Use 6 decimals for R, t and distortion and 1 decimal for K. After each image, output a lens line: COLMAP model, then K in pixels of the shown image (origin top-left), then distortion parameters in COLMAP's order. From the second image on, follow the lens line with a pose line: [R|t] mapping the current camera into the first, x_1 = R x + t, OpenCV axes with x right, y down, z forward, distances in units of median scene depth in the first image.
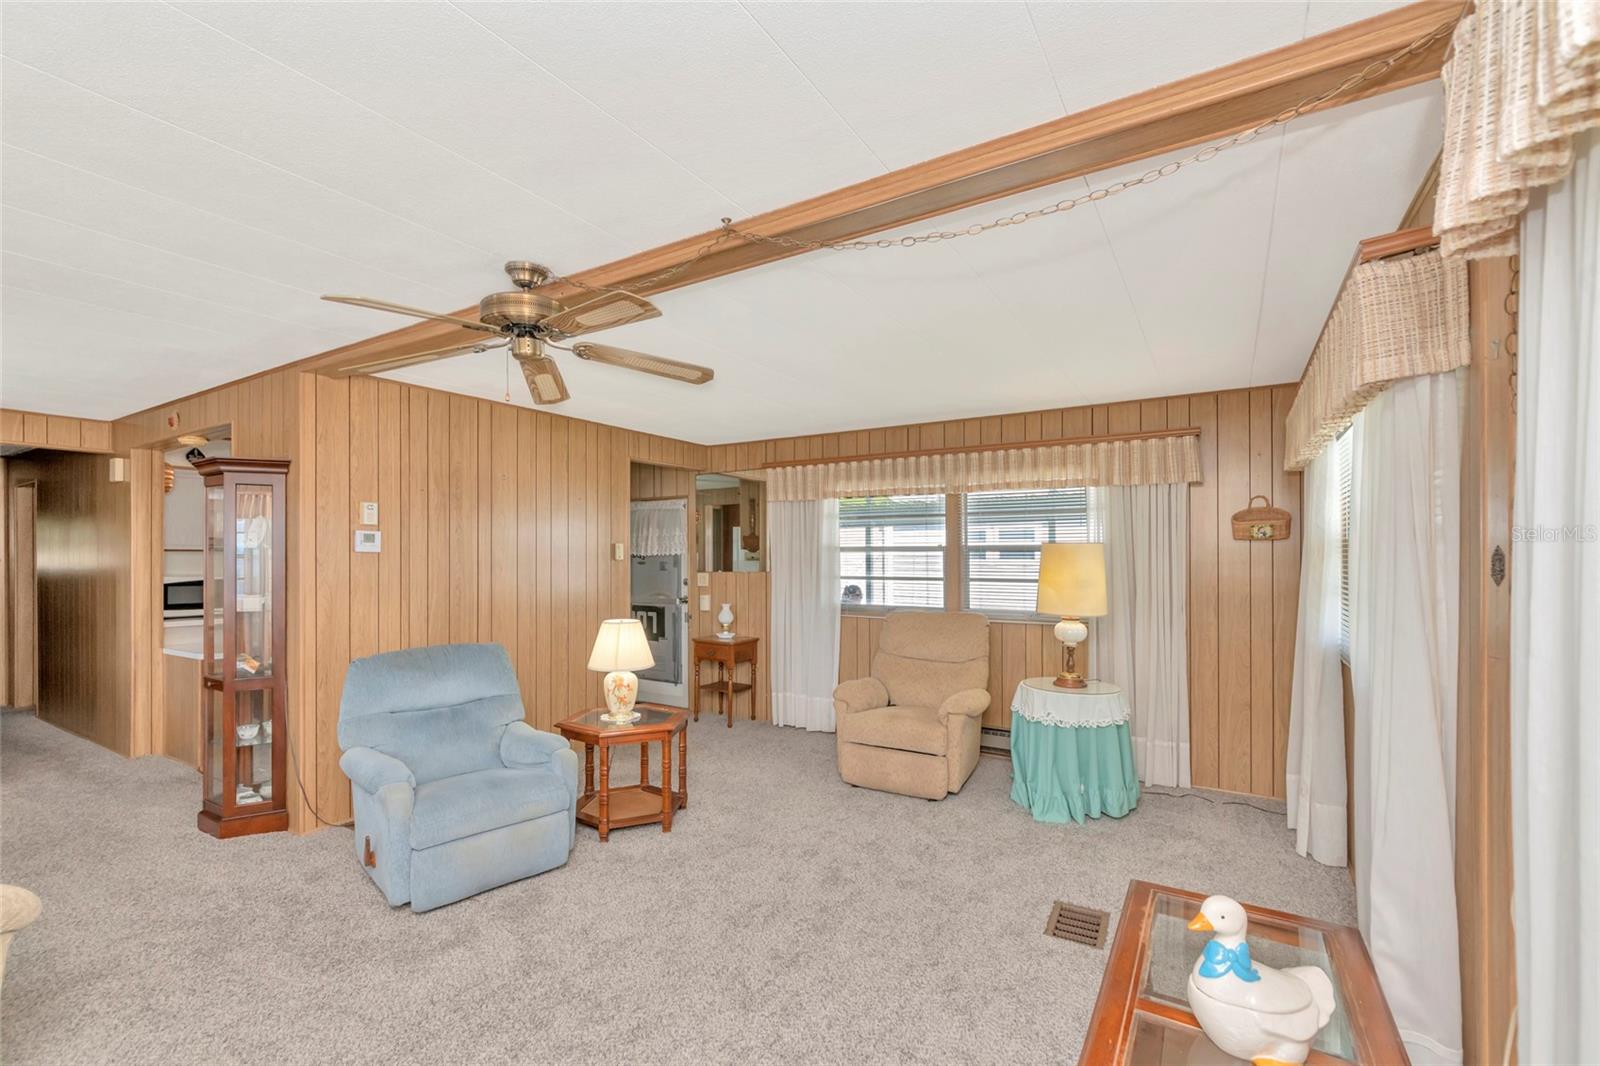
lens RADIAL K [[688.8, 0, 801.2], [0, 688.8, 547.9], [0, 0, 1]] dist [0.001198, 0.000163]
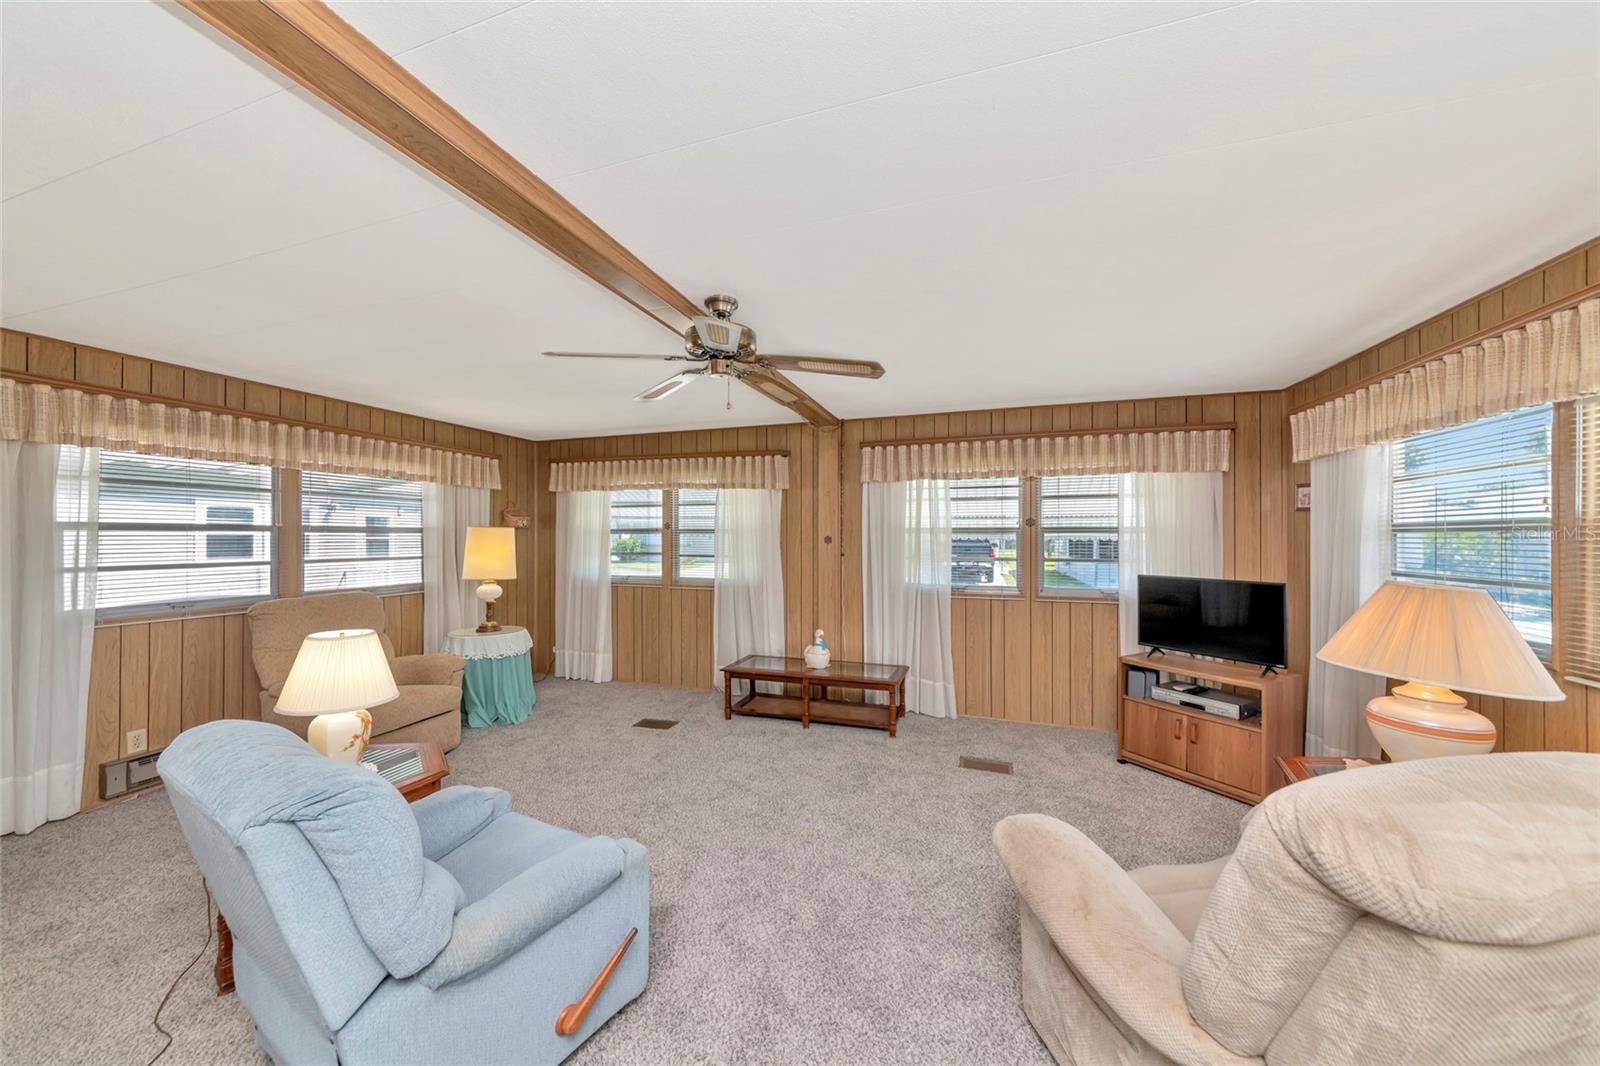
lens RADIAL K [[545.8, 0, 798.5], [0, 545.8, 538.2], [0, 0, 1]] dist [0.000805, 0.000070]
pose [[-0.224525, 0.003413, 0.974462, -0.646018], [-0.010447, 0.999928, -0.005909, 0.010402], [-0.974412, -0.011507, -0.224473, 0.508138]]
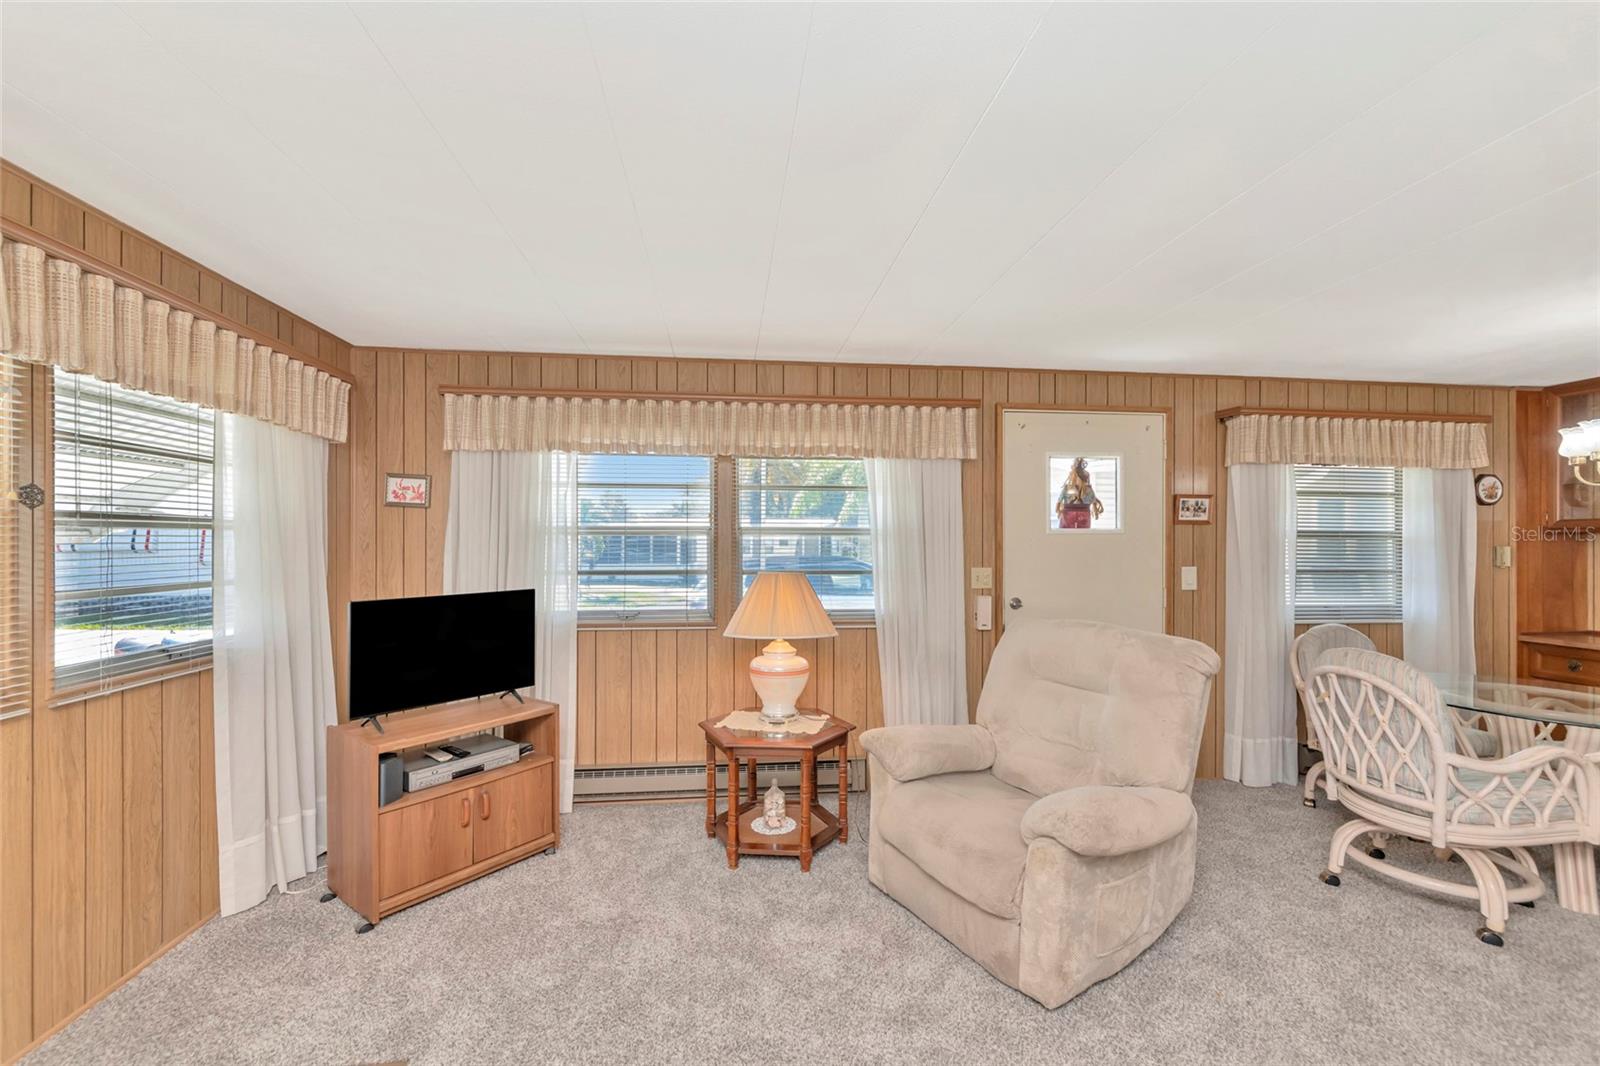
lens RADIAL K [[656.2, 0, 792.3], [0, 656.2, 542.7], [0, 0, 1]] dist [-0.003280, -0.000246]
pose [[-0.788158, 0.003150, -0.615465, -0.014472], [0.006424, 0.999975, -0.003108, 0.007211], [0.615440, -0.006403, -0.788158, 0.520387]]
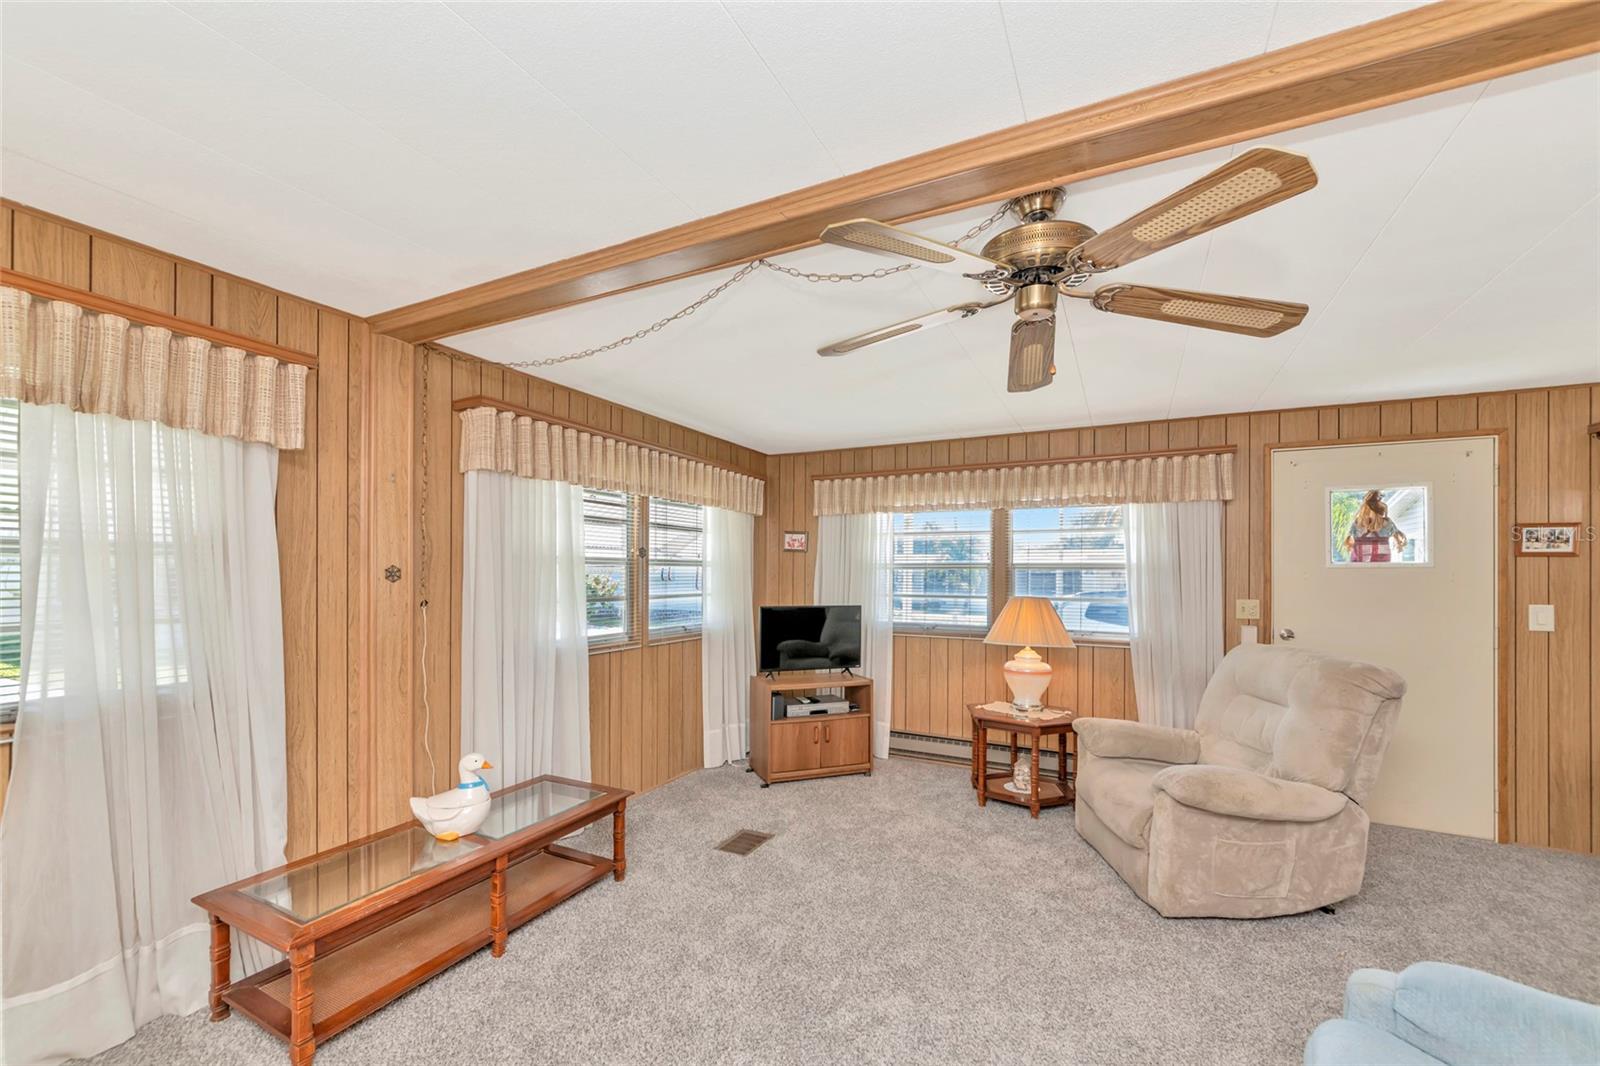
lens RADIAL K [[642.8, 0, 793.2], [0, 642.8, 571.7], [0, 0, 1]] dist [-0.001742, -0.000298]
pose [[-0.996909, -0.002691, -0.078520, -0.031660], [-0.001810, 0.999935, -0.011283, 0.010692], [0.078546, -0.011106, -0.996849, 0.804259]]
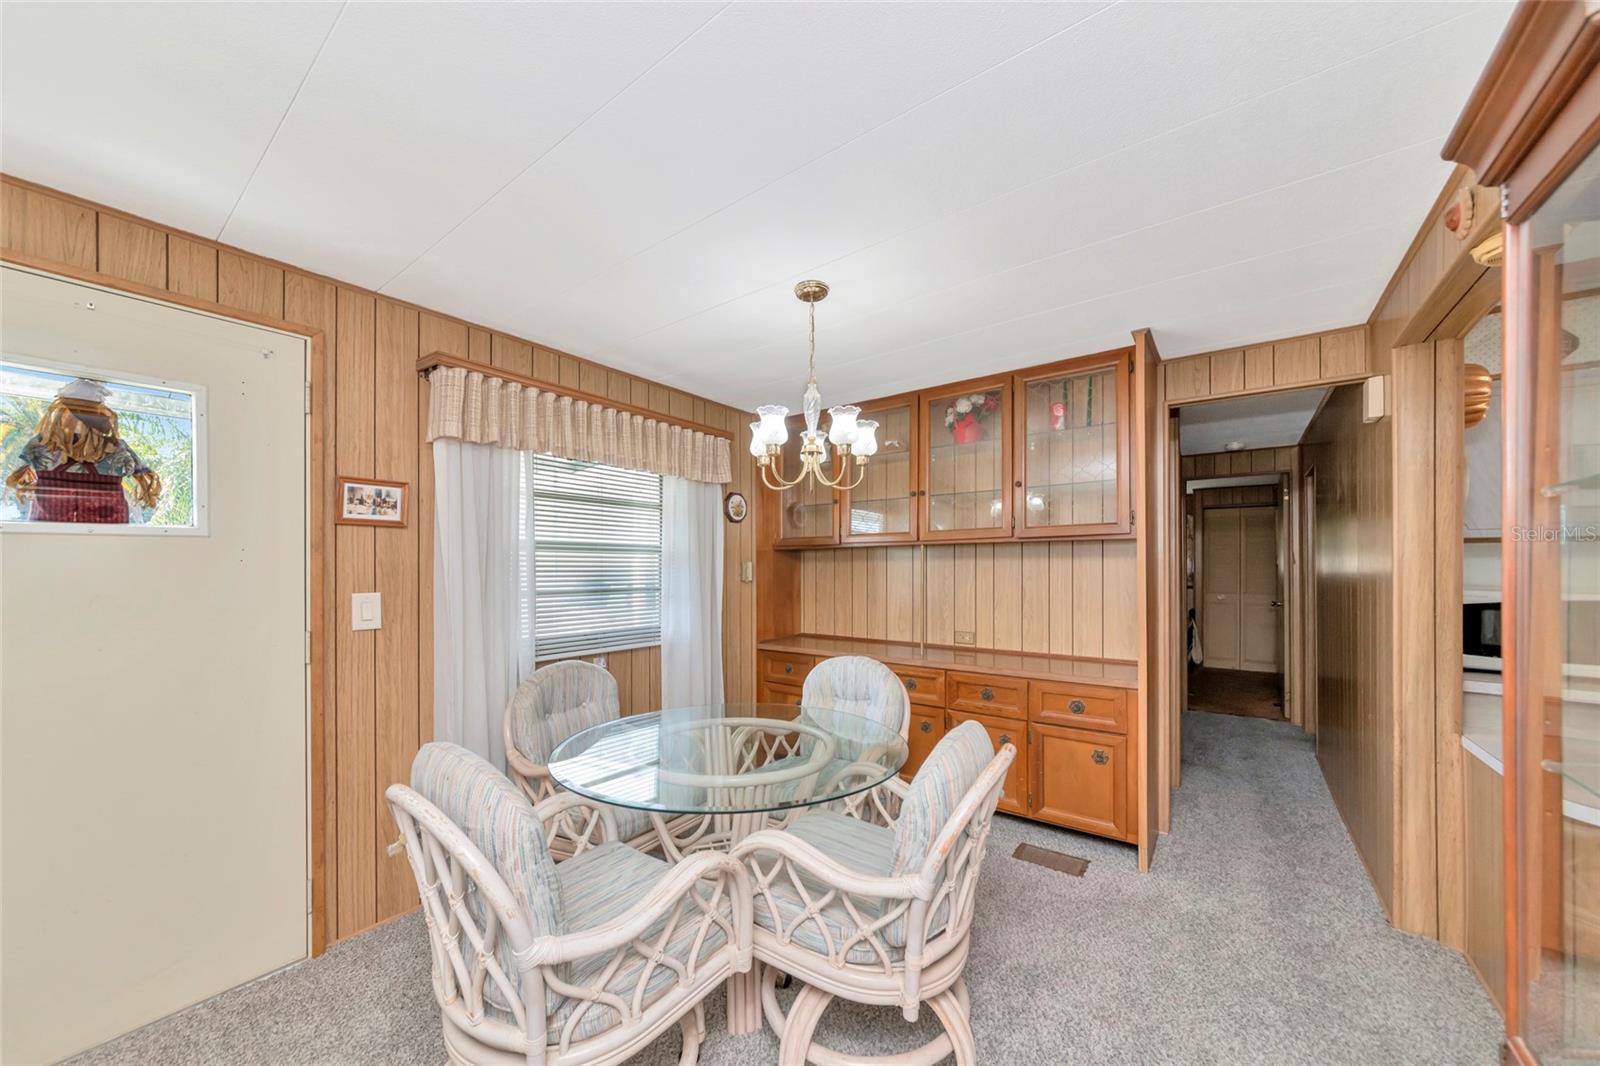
lens RADIAL K [[579.7, 0, 792.5], [0, 579.7, 559.7], [0, 0, 1]] dist [0.000426, 0.000081]
pose [[-0.094190, -0.003076, -0.995549, -0.461026], [0.010602, 0.999935, -0.004093, 0.016607], [0.995498, -0.010941, -0.094151, 0.556957]]
